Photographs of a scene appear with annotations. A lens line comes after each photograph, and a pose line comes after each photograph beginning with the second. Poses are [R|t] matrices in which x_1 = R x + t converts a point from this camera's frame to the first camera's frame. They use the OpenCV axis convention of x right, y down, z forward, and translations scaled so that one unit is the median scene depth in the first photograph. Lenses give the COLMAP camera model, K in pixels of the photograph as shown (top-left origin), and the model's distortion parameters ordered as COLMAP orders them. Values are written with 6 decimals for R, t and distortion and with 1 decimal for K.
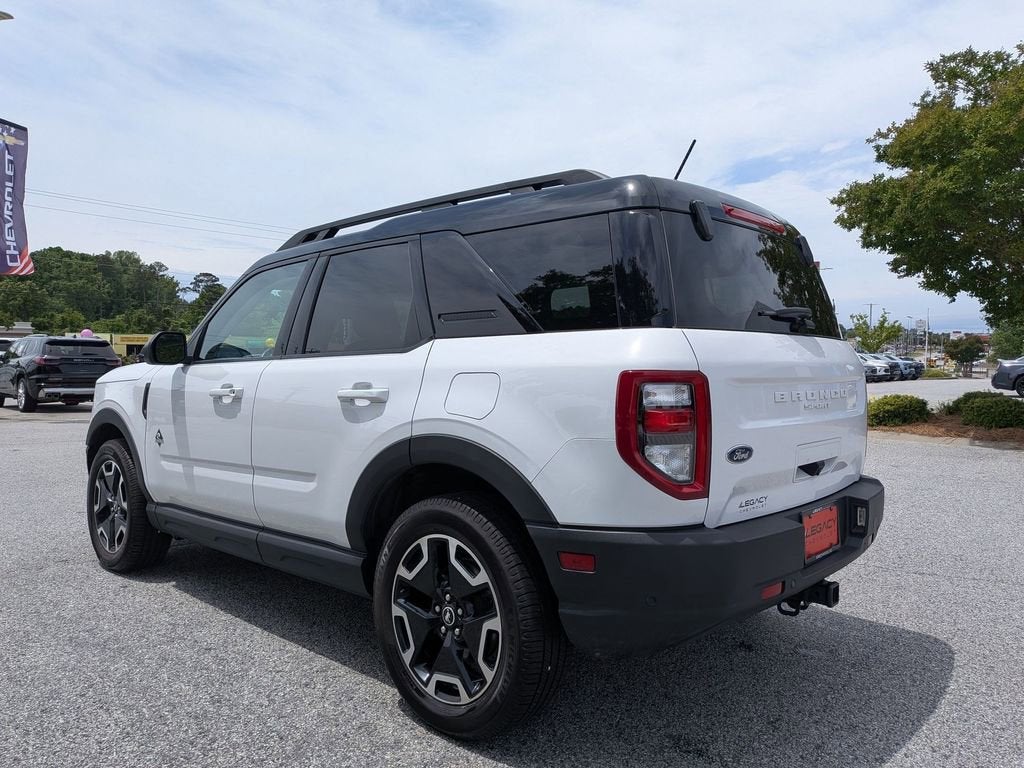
lens RADIAL K [[743.4, 0, 517.1], [0, 743.4, 335.5], [0, 0, 1]] dist [0.099432, -0.175252]
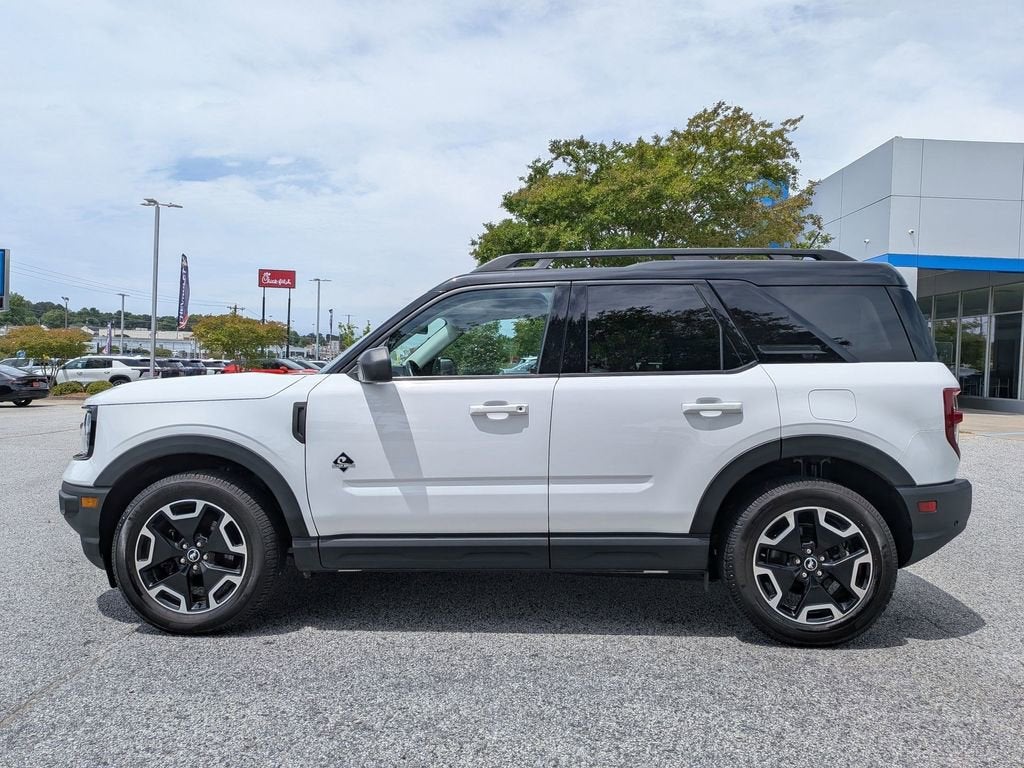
lens RADIAL K [[743.4, 0, 517.1], [0, 743.4, 335.5], [0, 0, 1]] dist [0.099432, -0.175252]
pose [[0.772576, 0.034197, 0.634000, -1.380207], [-0.028607, 0.999409, -0.019047, -0.010059], [-0.634277, -0.003421, 0.773098, 0.254825]]
